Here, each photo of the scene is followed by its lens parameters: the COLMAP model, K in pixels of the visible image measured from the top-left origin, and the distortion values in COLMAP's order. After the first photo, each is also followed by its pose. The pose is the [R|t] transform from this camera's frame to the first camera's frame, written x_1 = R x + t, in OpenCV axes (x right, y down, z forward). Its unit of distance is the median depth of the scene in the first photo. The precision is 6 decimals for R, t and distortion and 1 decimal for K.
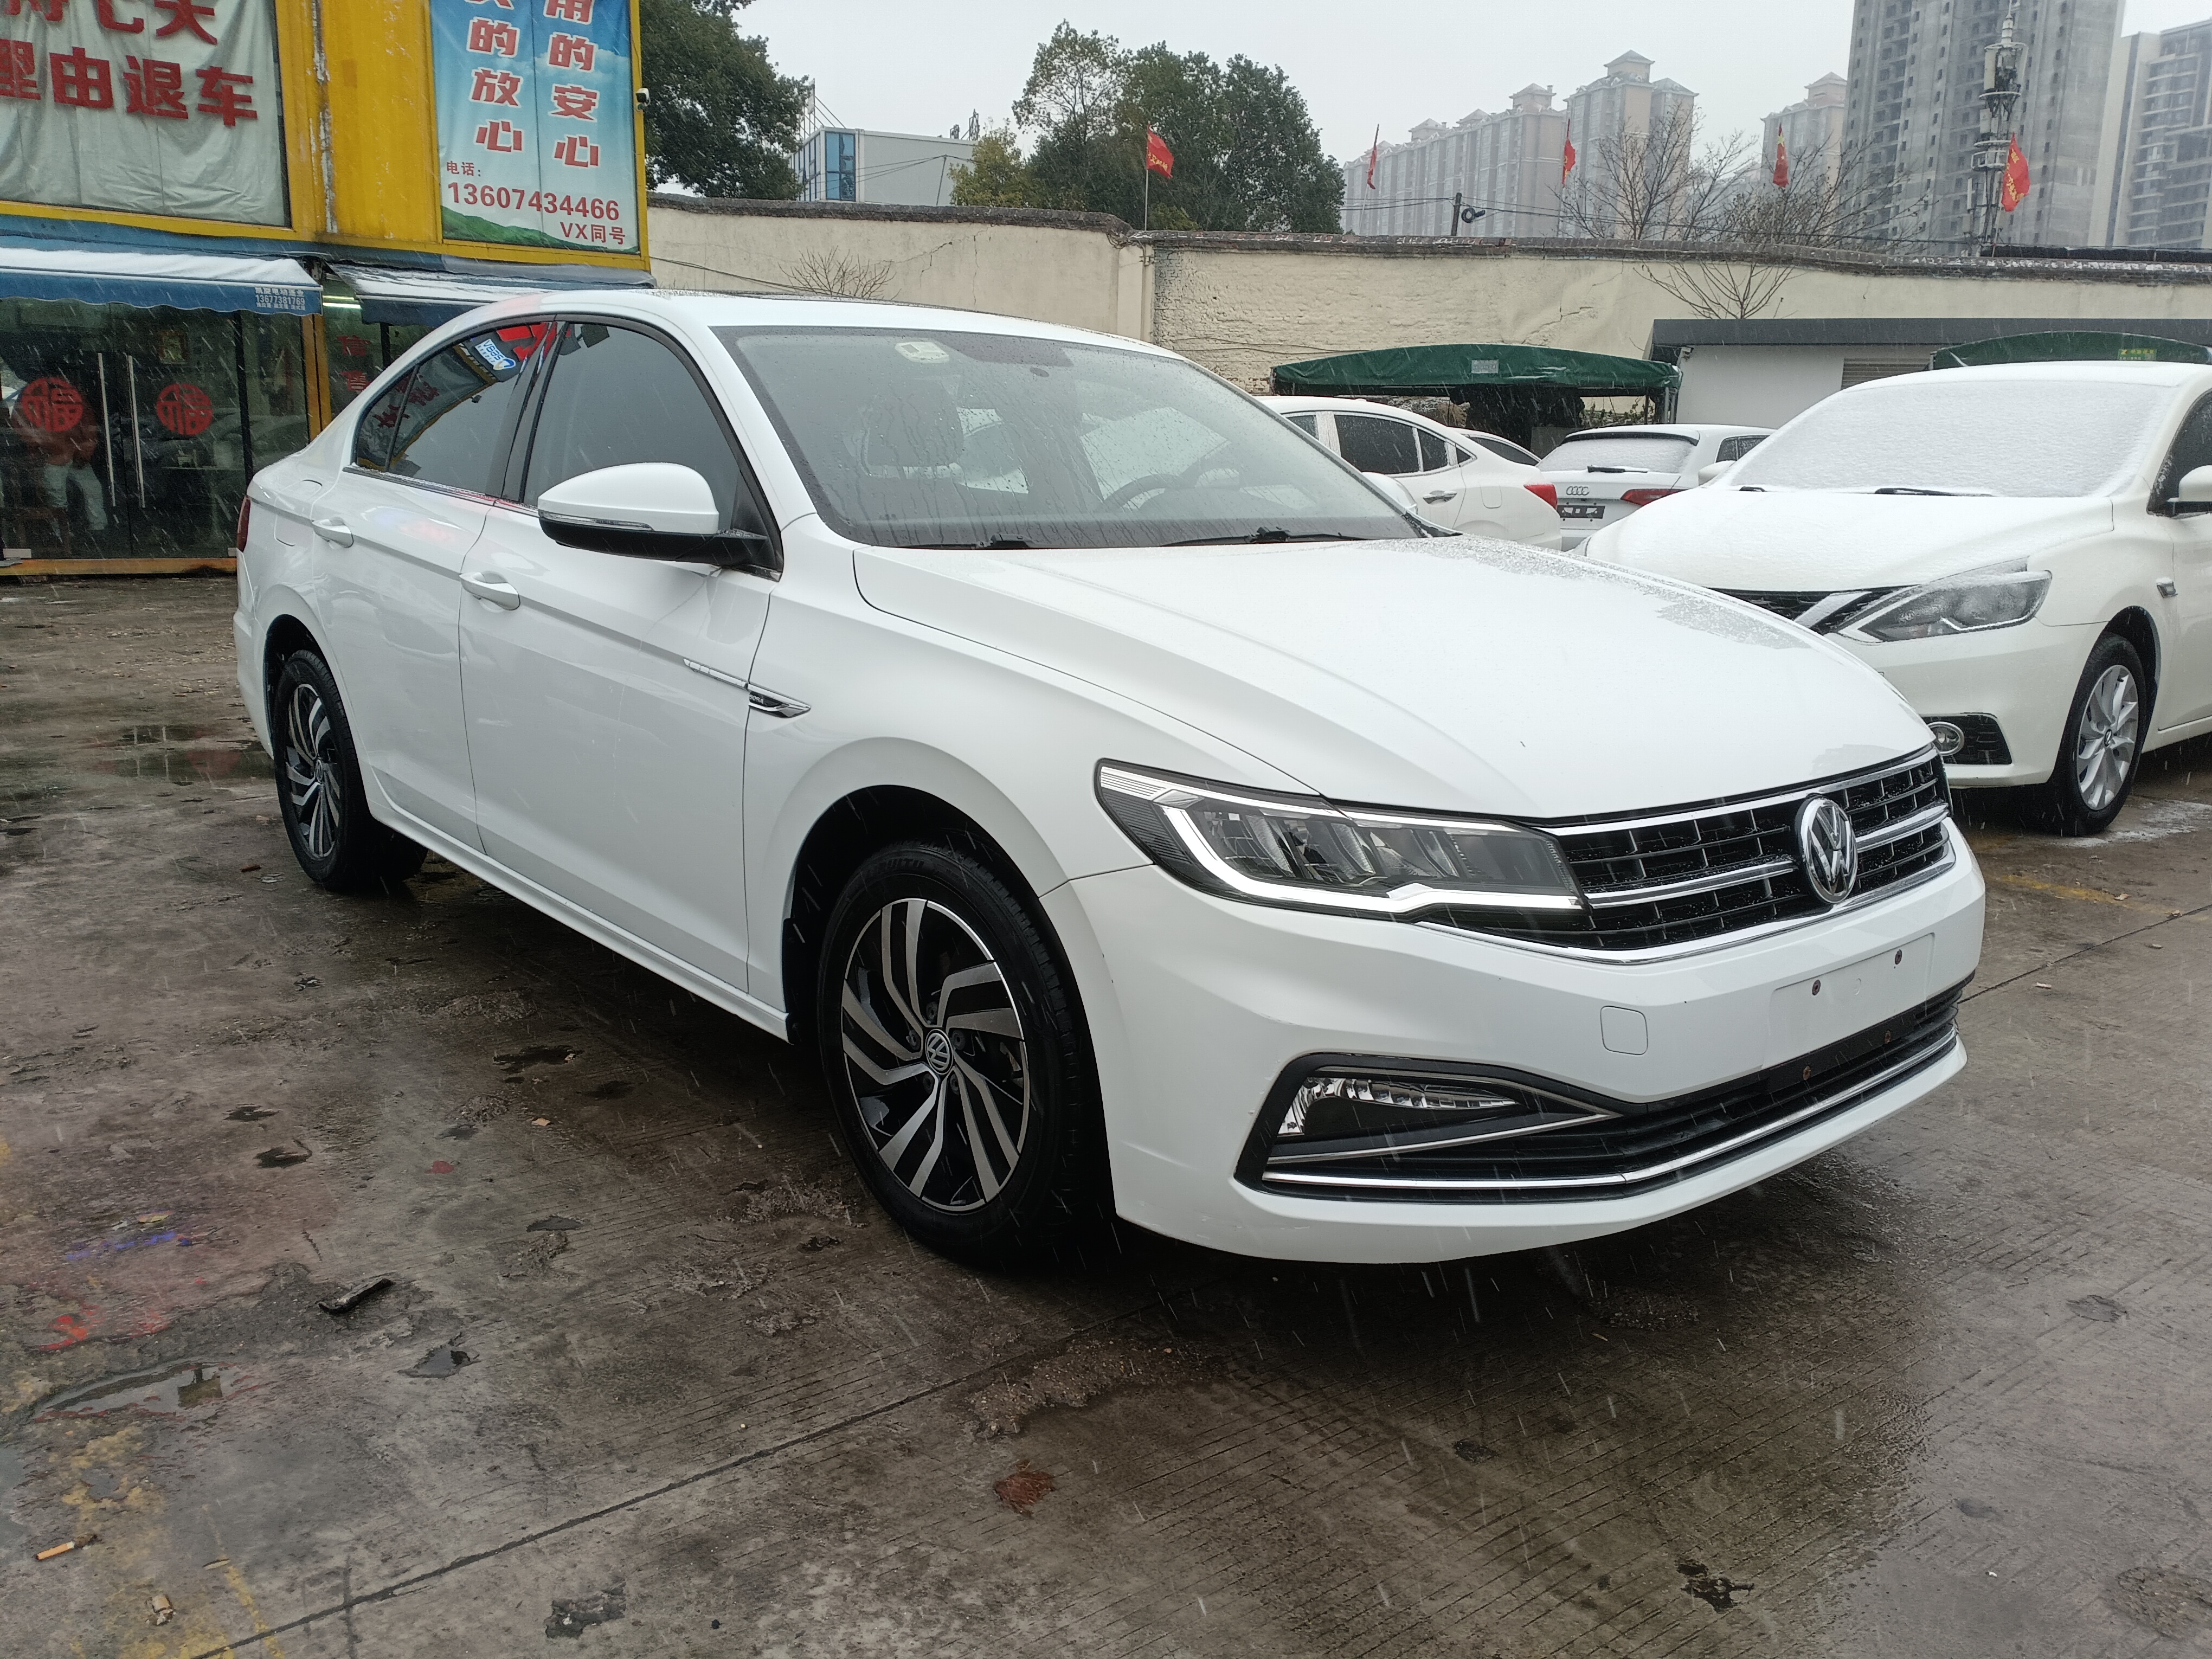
lens RADIAL K [[1787.1, 0, 1108.7], [0, 1787.1, 837.1], [0, 0, 1]] dist [0.037071, -0.047195]
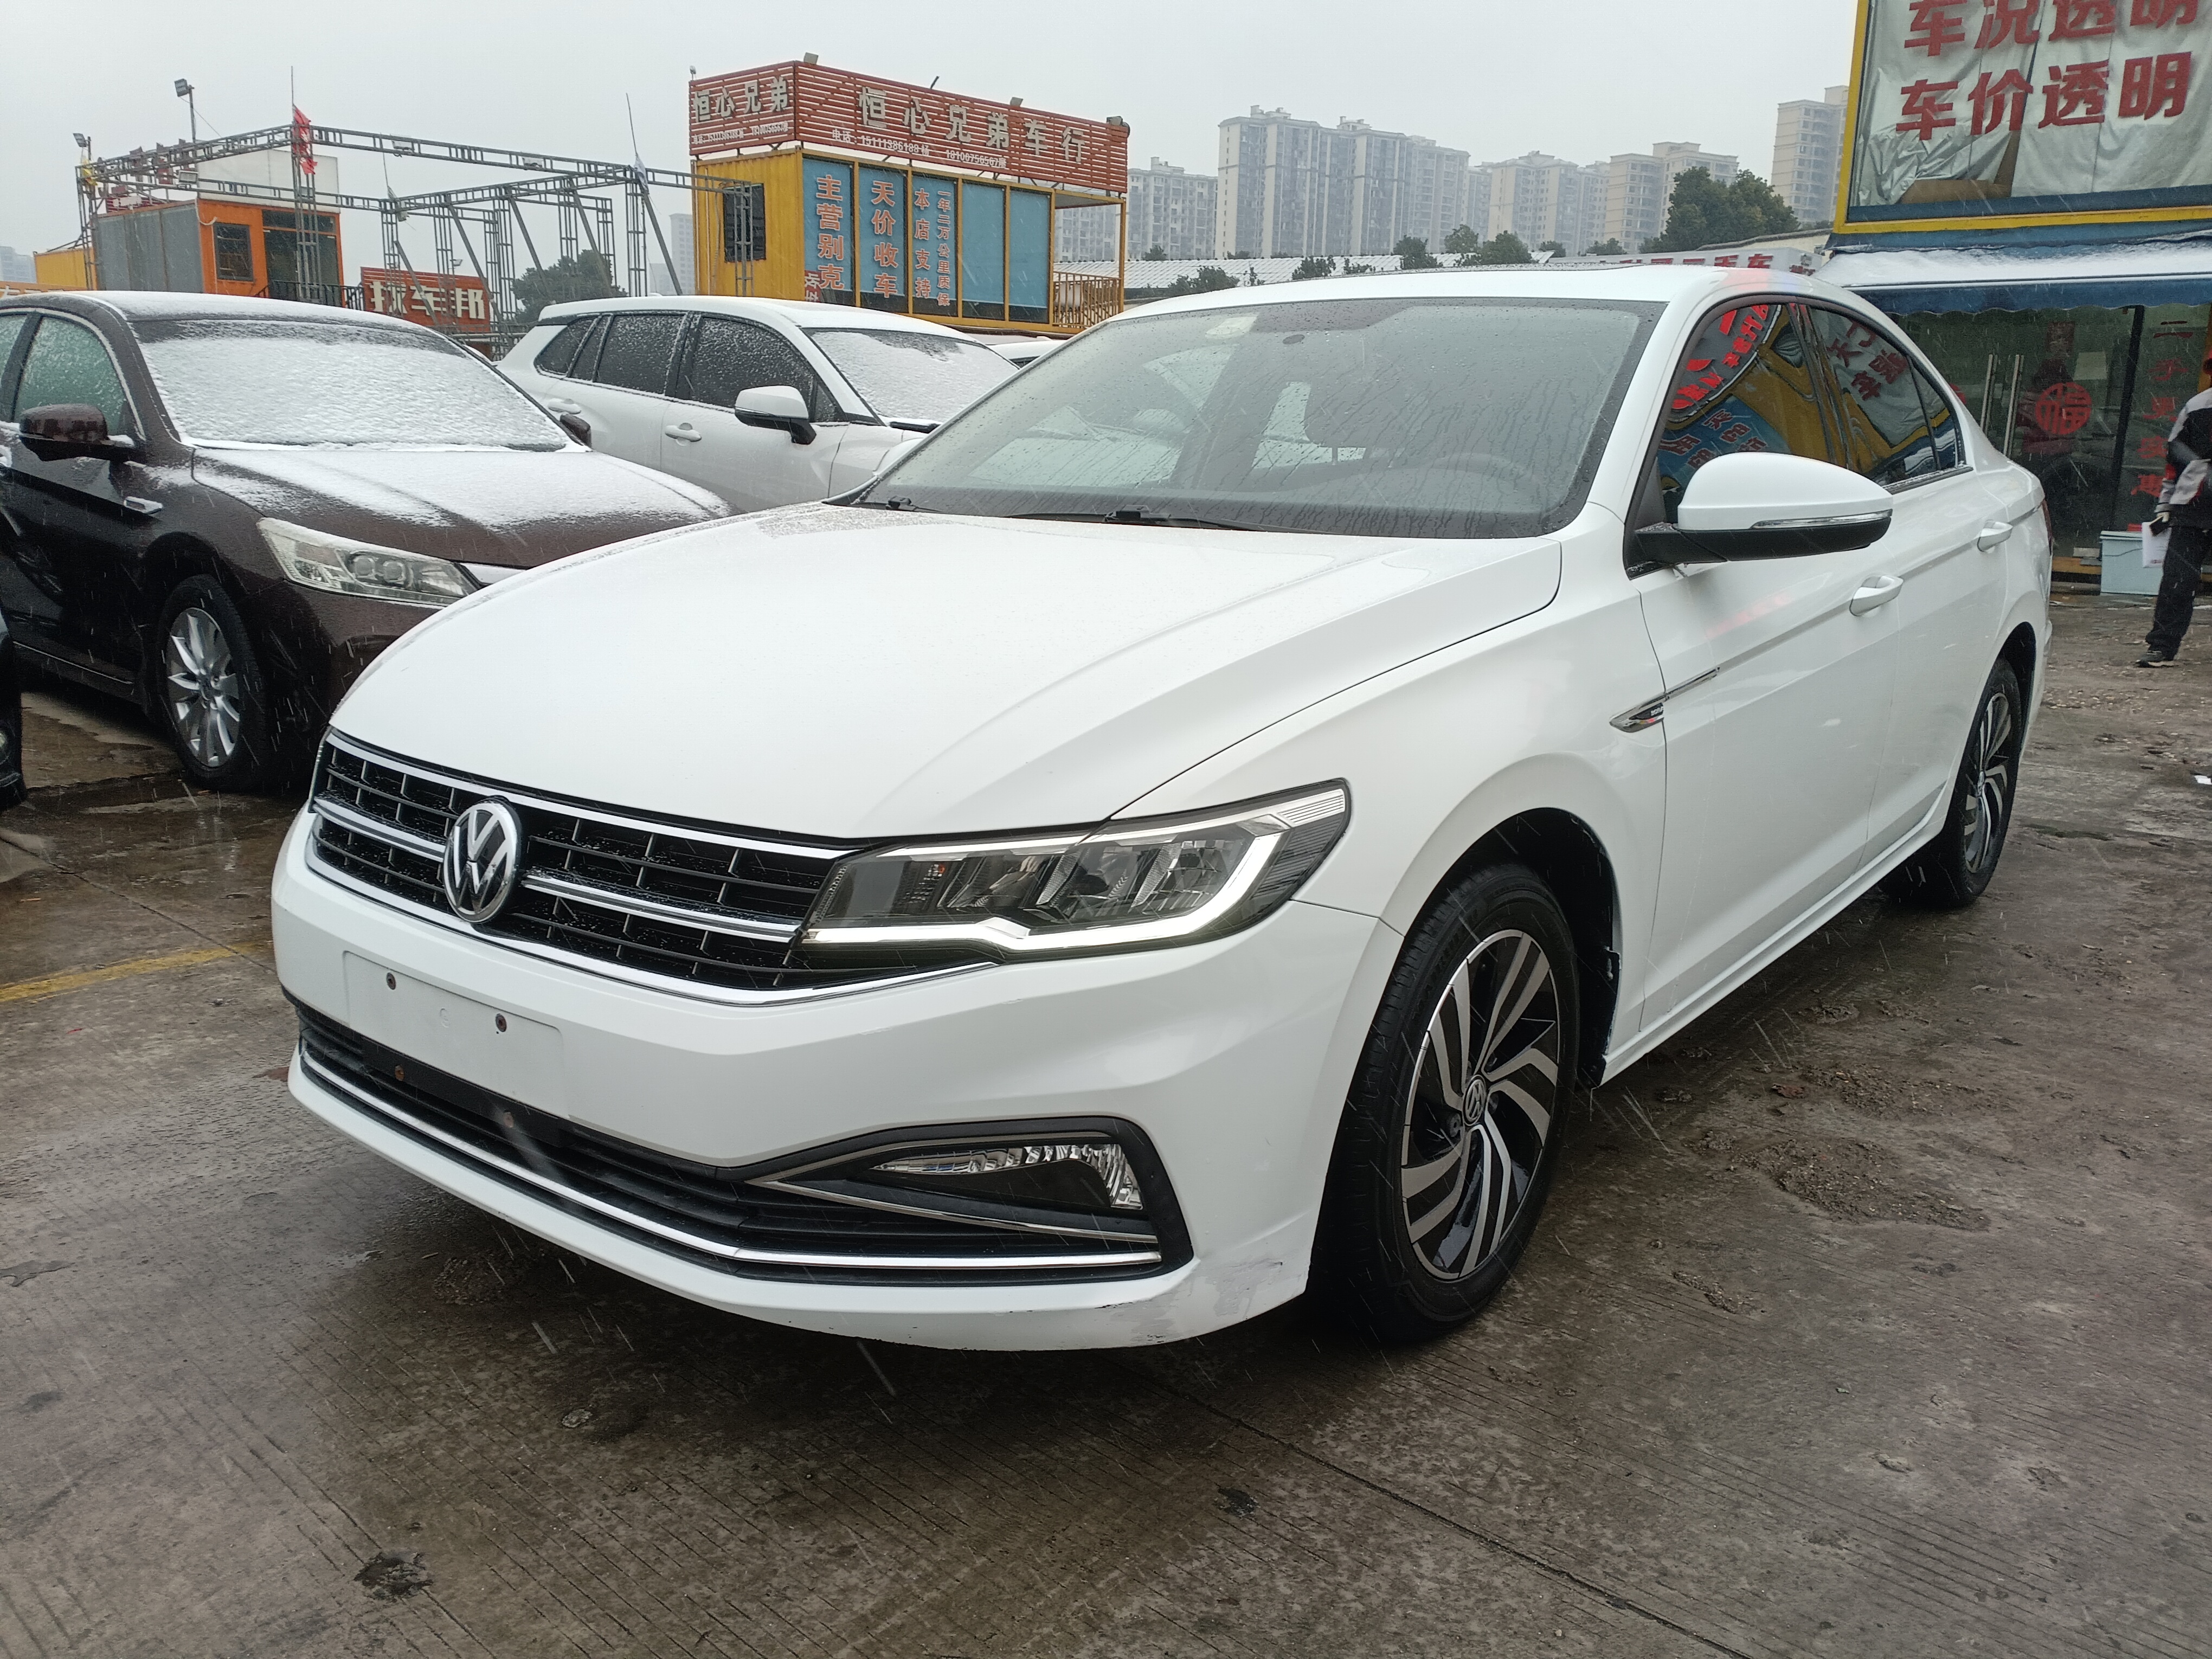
lens RADIAL K [[1815.5, 0, 1106.0], [0, 1815.5, 829.5], [0, 0, 1]] dist [0.001698, -0.023335]
pose [[0.150614, 0.198942, -0.968369, 0.248239], [-0.213696, 0.962935, 0.164589, -0.041590], [0.965220, 0.182147, 0.187544, 0.215820]]
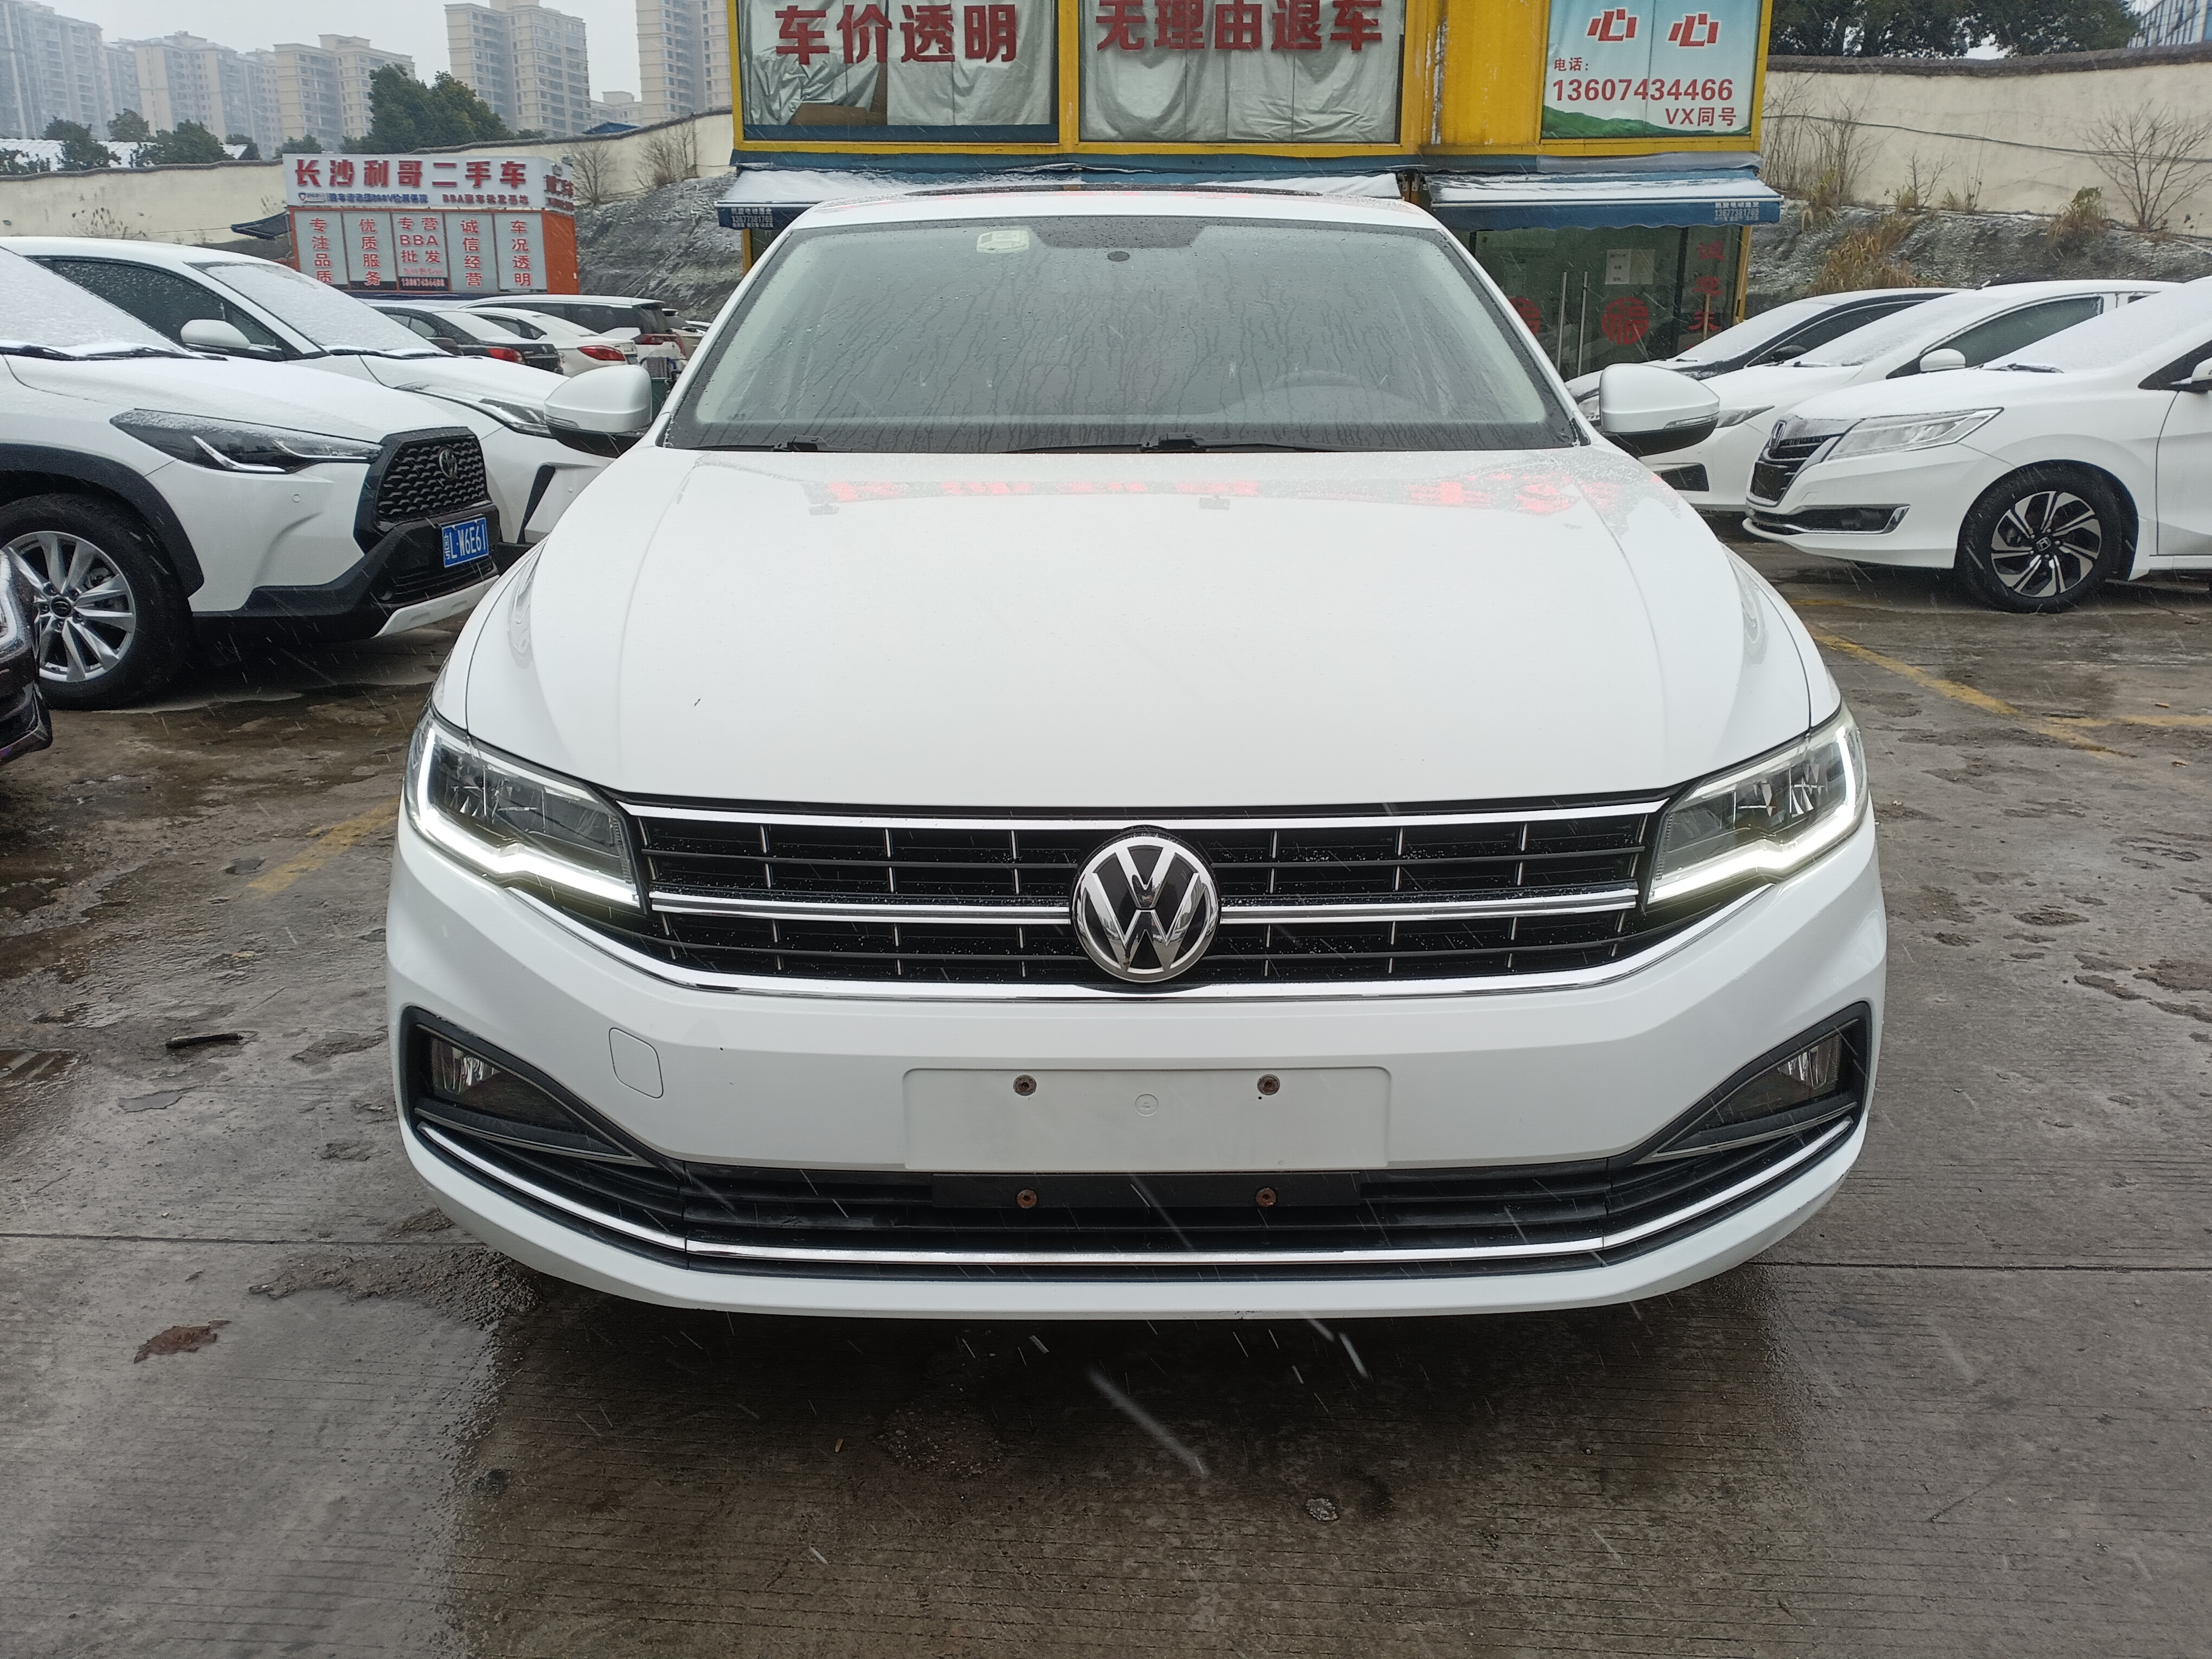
lens RADIAL K [[1765.9, 0, 1112.4], [0, 1765.9, 847.7], [0, 0, 1]] dist [0.035183, -0.041091]
pose [[0.753288, 0.162262, -0.637360, 0.158419], [-0.123243, 0.986747, 0.105551, -0.016678], [0.646040, -0.000960, 0.763303, 0.088537]]
